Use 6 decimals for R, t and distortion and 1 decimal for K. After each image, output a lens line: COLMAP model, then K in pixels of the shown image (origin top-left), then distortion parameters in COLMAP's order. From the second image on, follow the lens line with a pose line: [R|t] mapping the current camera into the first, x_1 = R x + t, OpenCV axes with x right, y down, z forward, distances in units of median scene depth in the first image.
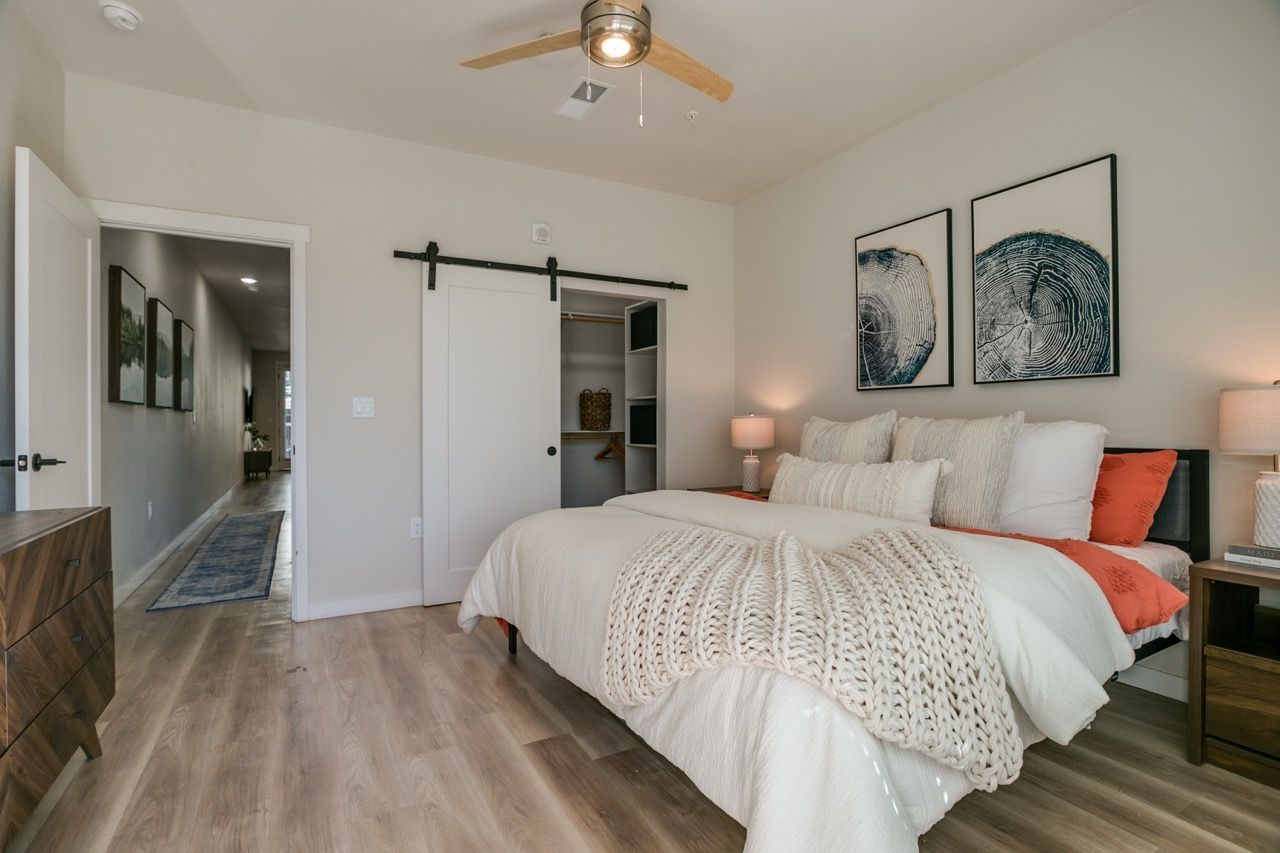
lens RADIAL K [[623.3, 0, 652.7], [0, 623.3, 426.2], [0, 0, 1]] dist [-0.001419, -0.000539]
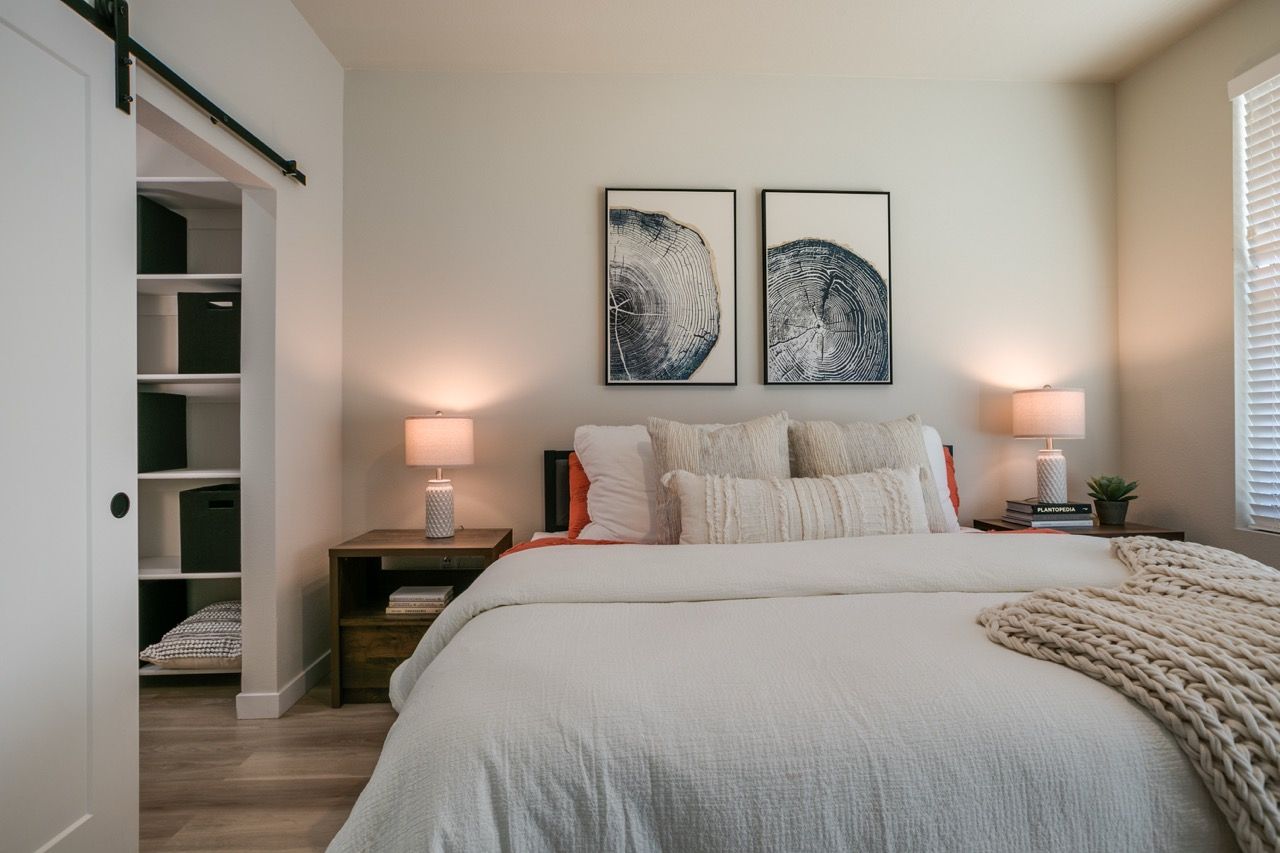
lens RADIAL K [[623.3, 0, 639.3], [0, 623.3, 427.9], [0, 0, 1]] dist [-0.001419, -0.000539]
pose [[0.470262, 0.001468, 0.882526, -0.413629], [0.006678, 0.999964, -0.005221, 0.002226], [-0.882502, 0.008349, 0.470235, 0.729704]]
